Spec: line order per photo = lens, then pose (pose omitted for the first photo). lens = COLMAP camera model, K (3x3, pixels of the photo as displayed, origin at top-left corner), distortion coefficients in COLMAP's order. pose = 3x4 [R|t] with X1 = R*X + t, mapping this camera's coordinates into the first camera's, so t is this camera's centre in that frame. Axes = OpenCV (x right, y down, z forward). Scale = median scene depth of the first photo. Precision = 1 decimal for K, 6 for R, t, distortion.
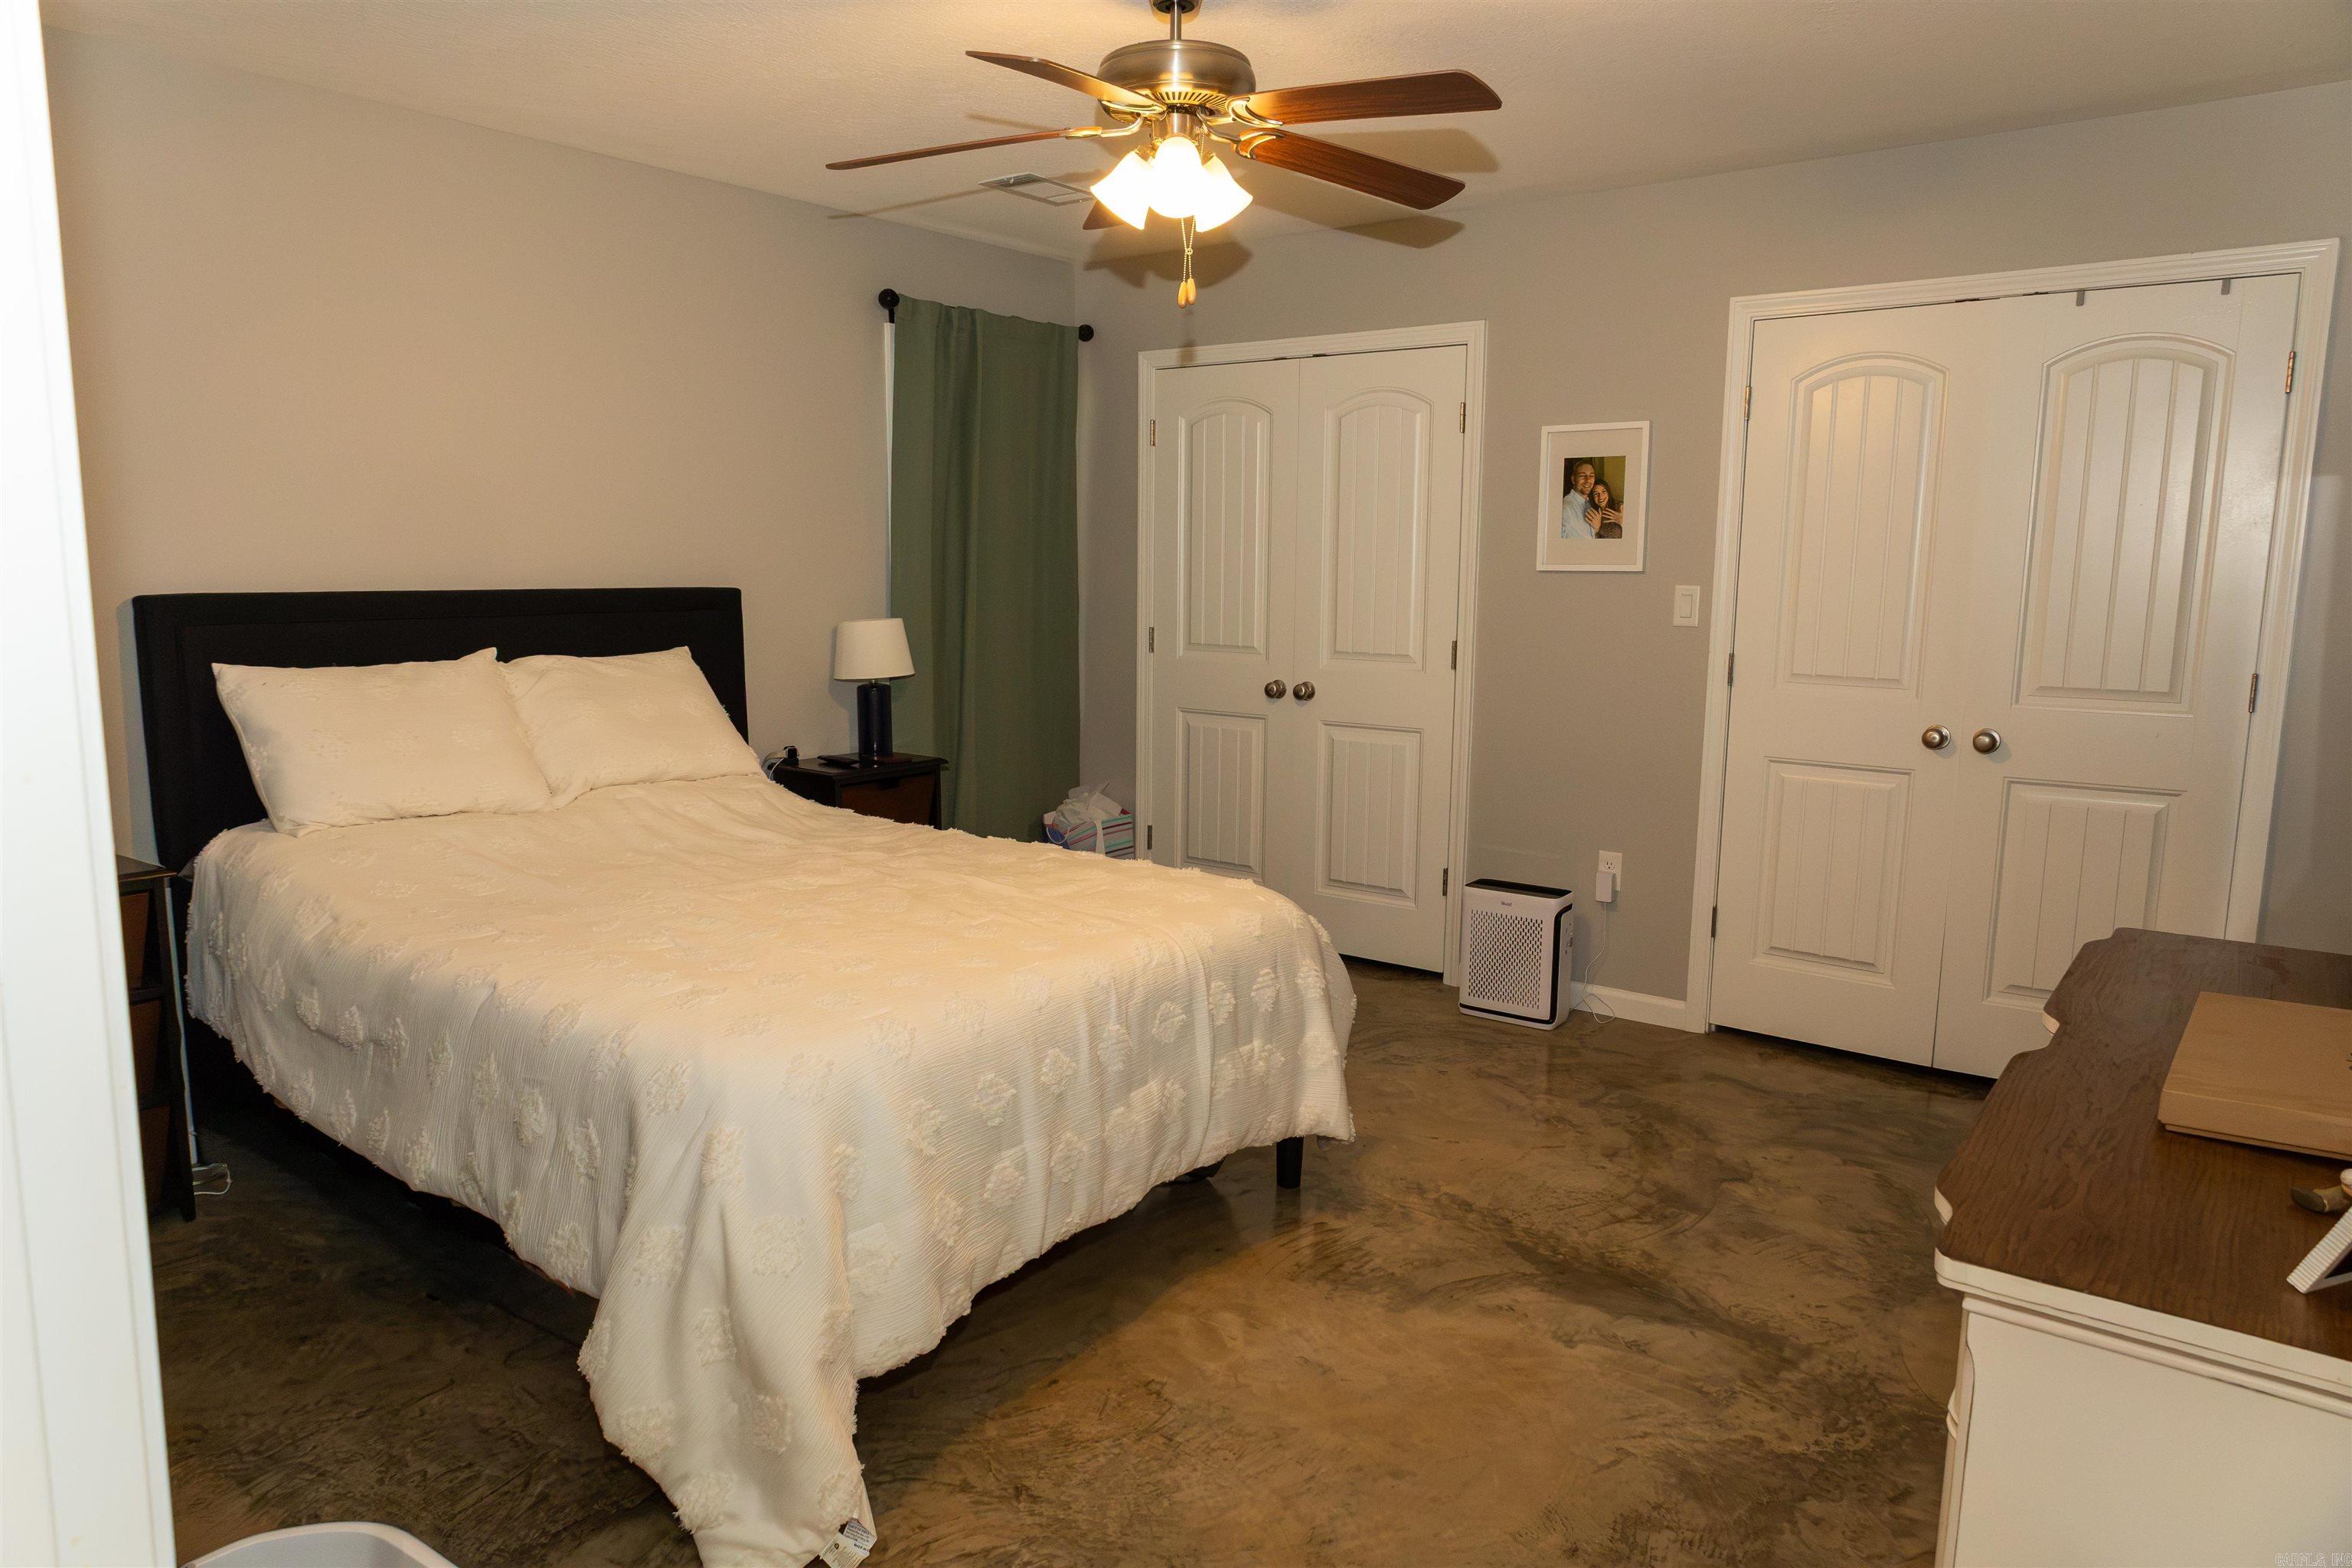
lens RADIAL K [[1471.1, 0, 1176.0], [0, 1471.1, 784.0], [0, 0, 1]] dist [-0.003665, 0.000219]
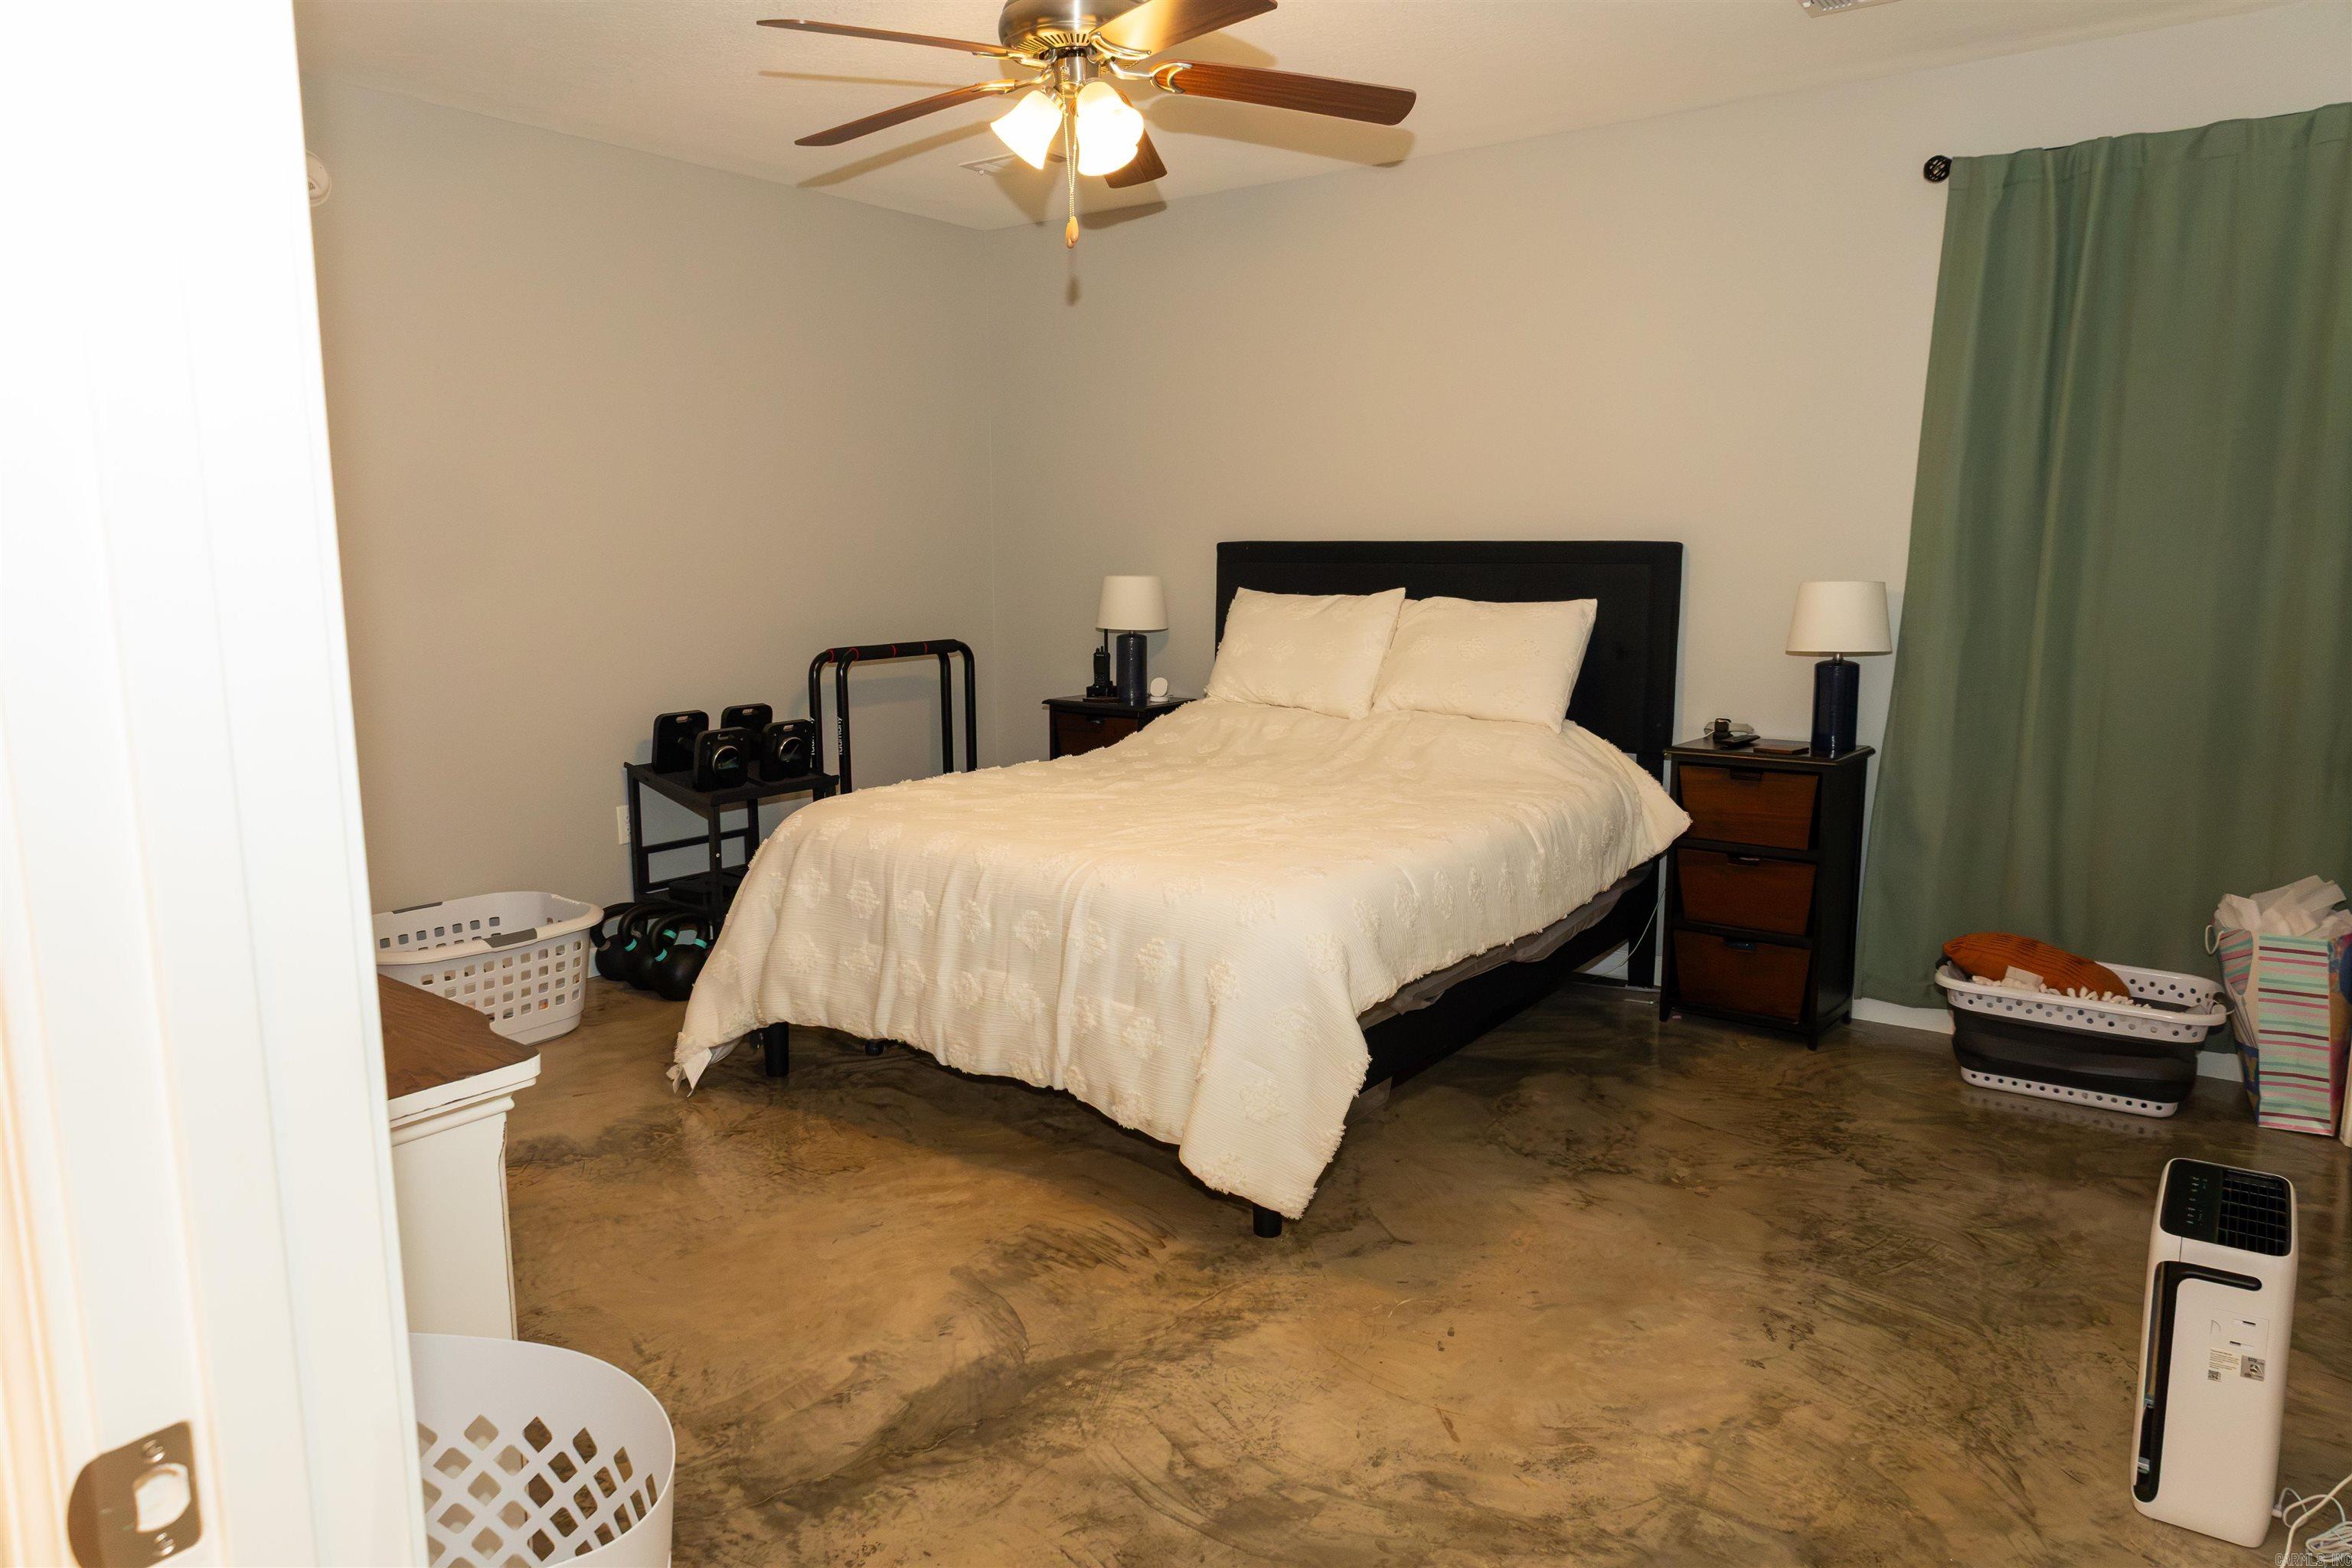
lens RADIAL K [[1516.7, 0, 1176.0], [0, 1516.7, 784.0], [0, 0, 1]] dist [-0.011694, 0.002495]
pose [[0.007779, 0.147987, -0.988959, 0.933368], [-0.144529, 0.978770, 0.145326, -0.102368], [0.989470, 0.141803, 0.029003, 0.921800]]
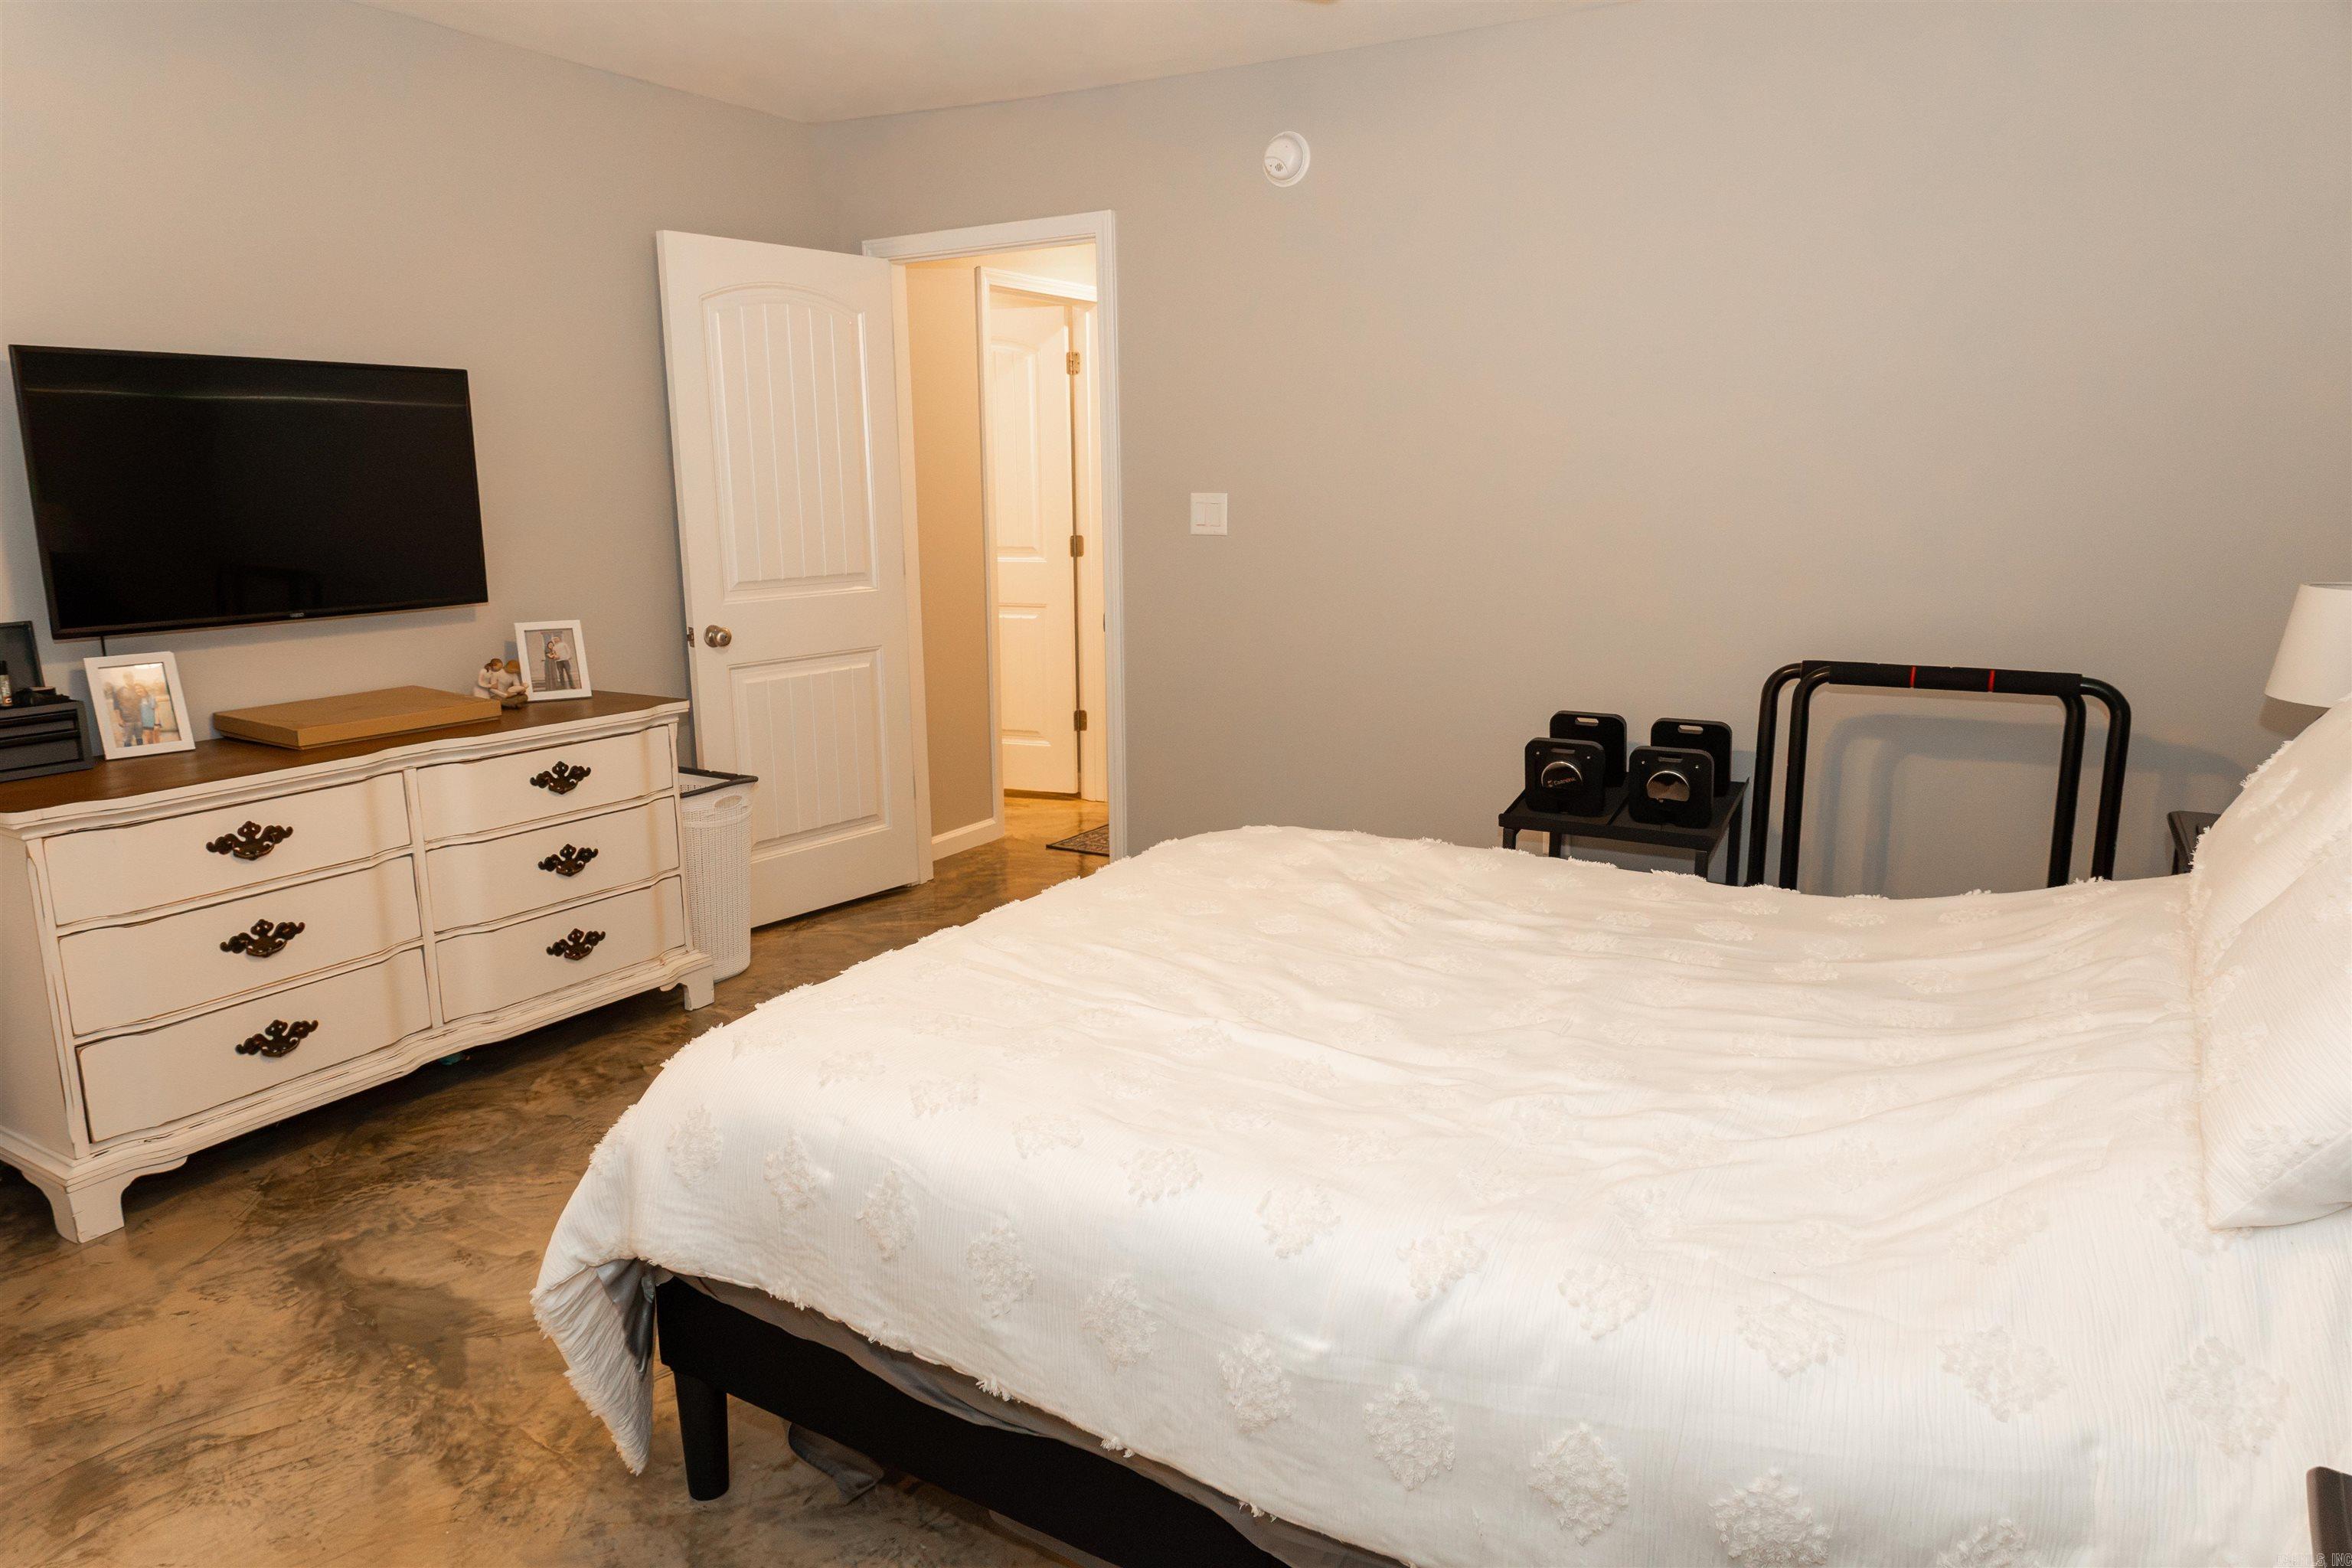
lens RADIAL K [[1516.7, 0, 1176.0], [0, 1516.7, 784.0], [0, 0, 1]] dist [-0.011694, 0.002495]
pose [[-0.995190, 0.015711, -0.096697, -0.064701], [-0.018109, 0.940541, 0.339198, -0.230180], [0.096276, 0.339318, -0.935732, 1.569596]]
